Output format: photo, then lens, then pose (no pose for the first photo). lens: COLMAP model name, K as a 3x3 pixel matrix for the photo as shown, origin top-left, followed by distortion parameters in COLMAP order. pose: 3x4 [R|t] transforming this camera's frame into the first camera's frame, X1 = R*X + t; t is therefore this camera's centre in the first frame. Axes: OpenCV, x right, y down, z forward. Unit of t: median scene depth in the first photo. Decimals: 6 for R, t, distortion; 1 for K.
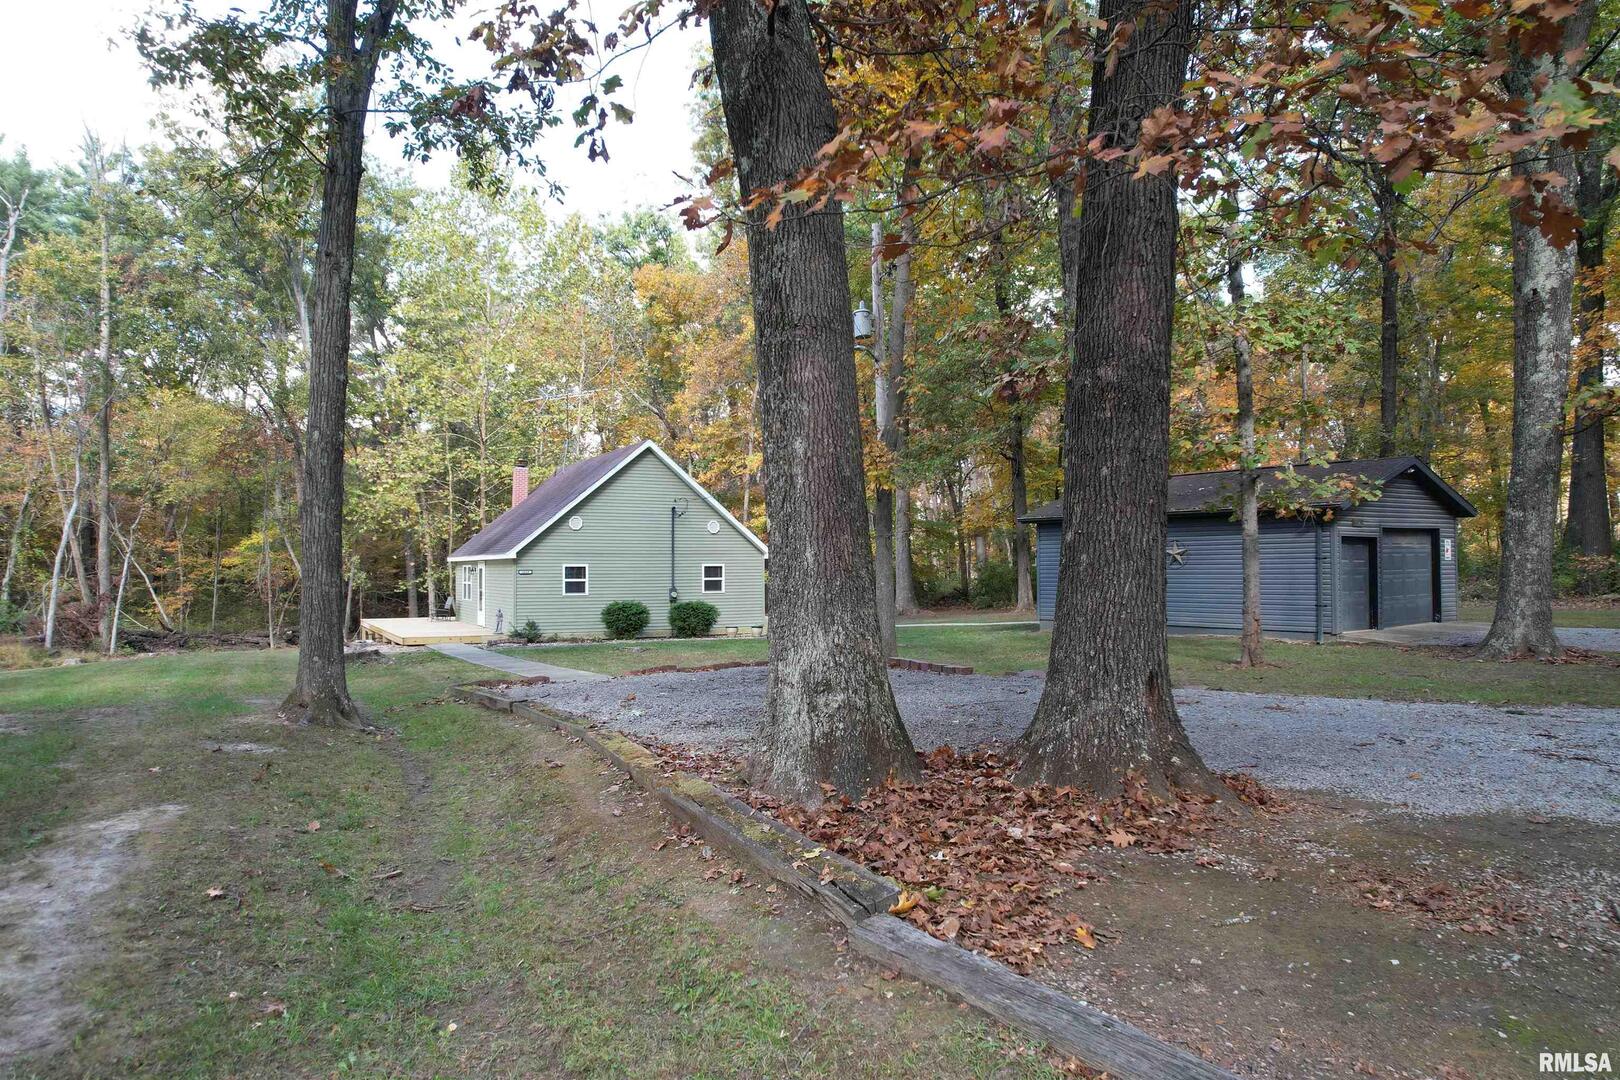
lens RADIAL K [[1052.6, 0, 810.0], [0, 1052.6, 540.0], [0, 0, 1]] dist [-0.084782, 0.079801]
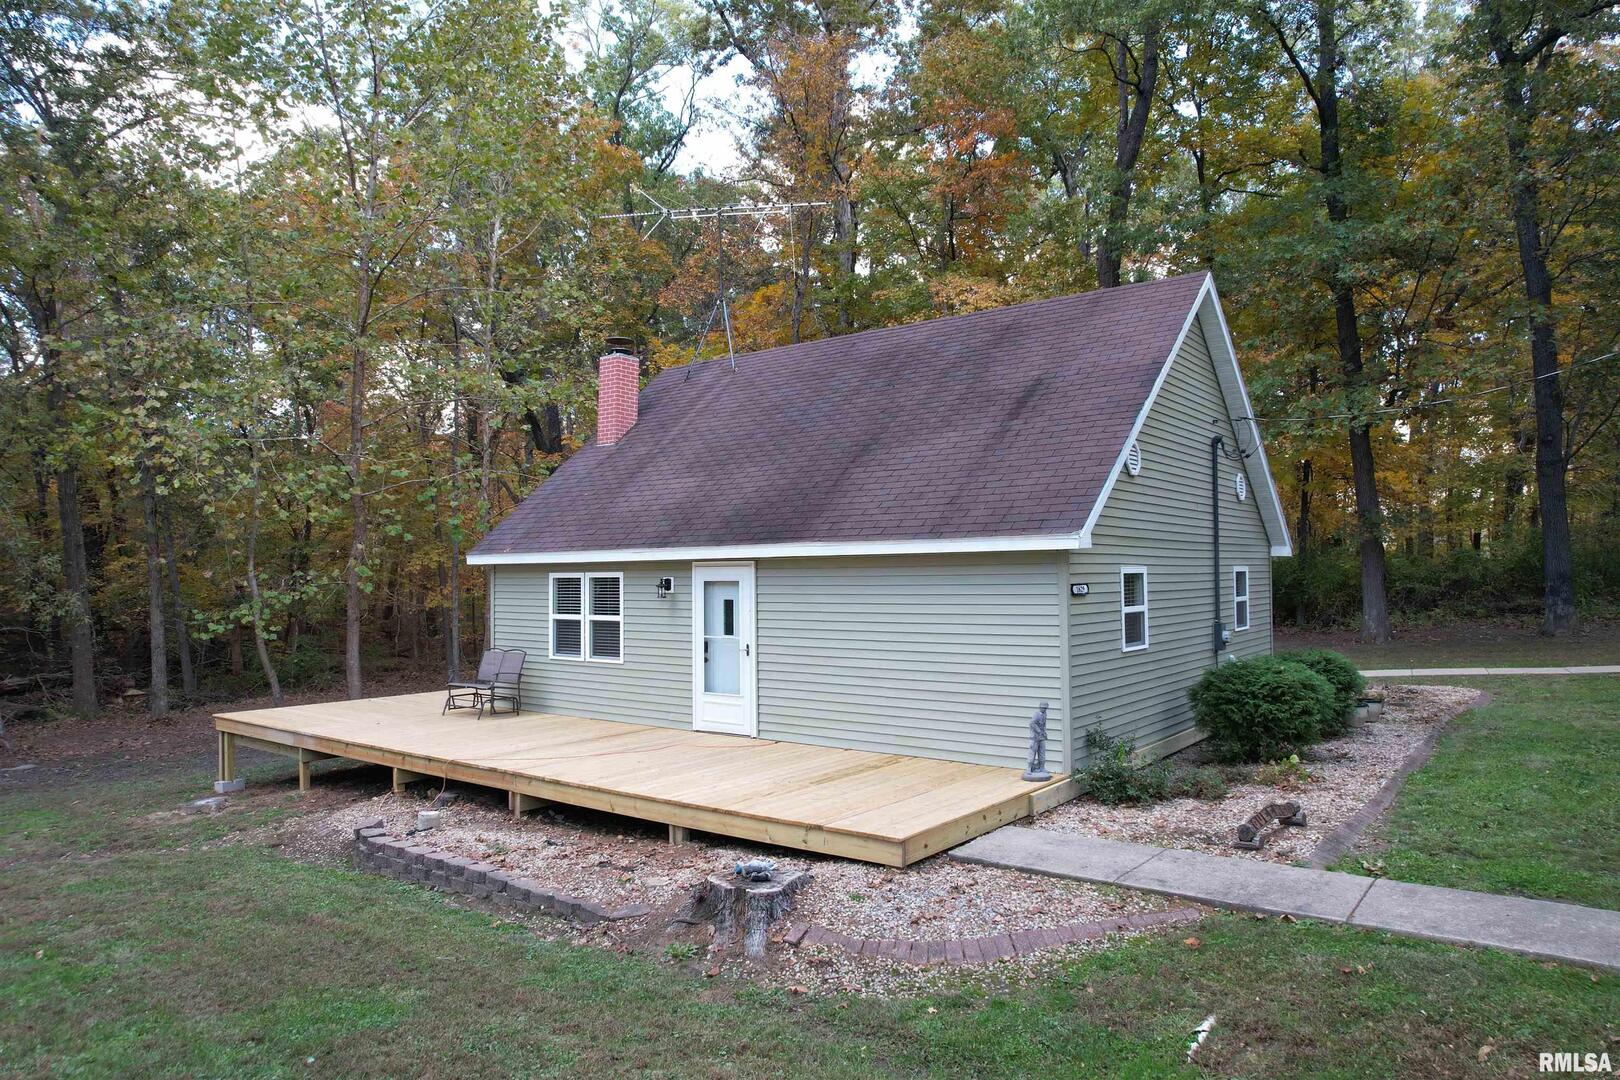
lens RADIAL K [[1052.6, 0, 810.0], [0, 1052.6, 540.0], [0, 0, 1]] dist [-0.084782, 0.079801]
pose [[0.915089, 0.010390, 0.403118, -0.474708], [-0.005332, 0.999892, -0.013668, 0.018826], [-0.403216, 0.010358, 0.915046, 0.691767]]
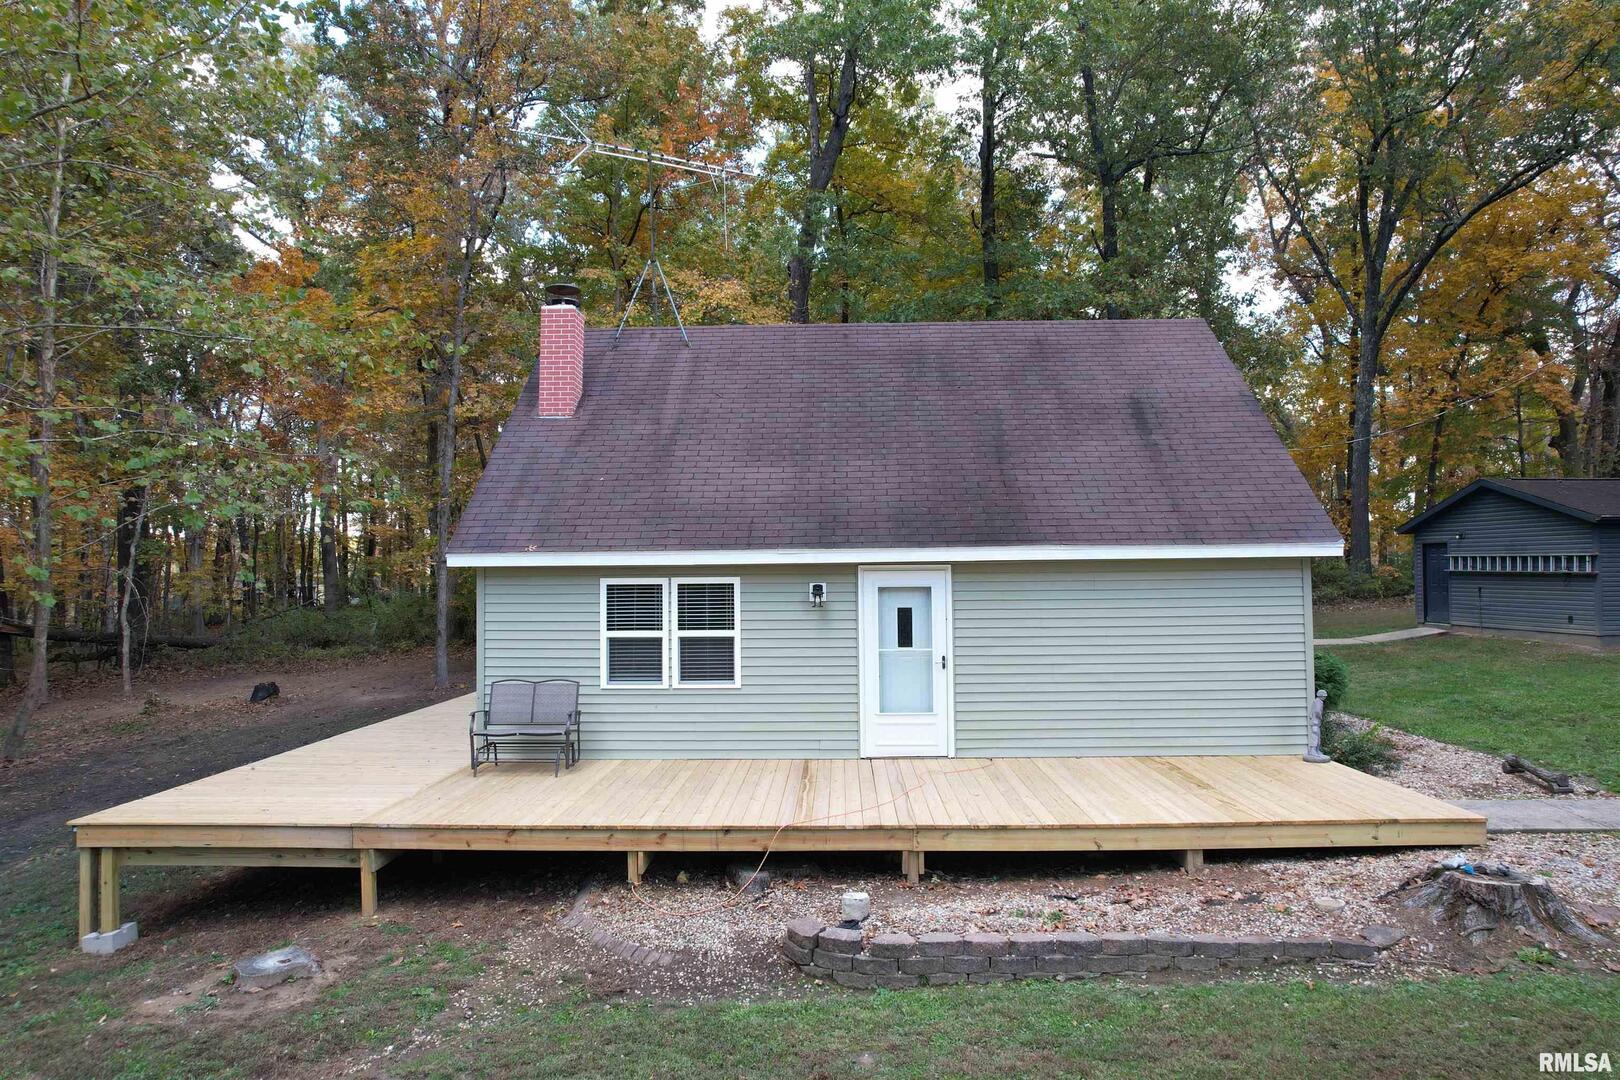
lens RADIAL K [[1052.6, 0, 810.0], [0, 1052.6, 540.0], [0, 0, 1]] dist [-0.084782, 0.079801]
pose [[0.501839, 0.029050, 0.864473, -0.674451], [-0.014002, 0.999578, -0.025462, 0.022819], [-0.864848, 0.000674, 0.502034, 0.925001]]
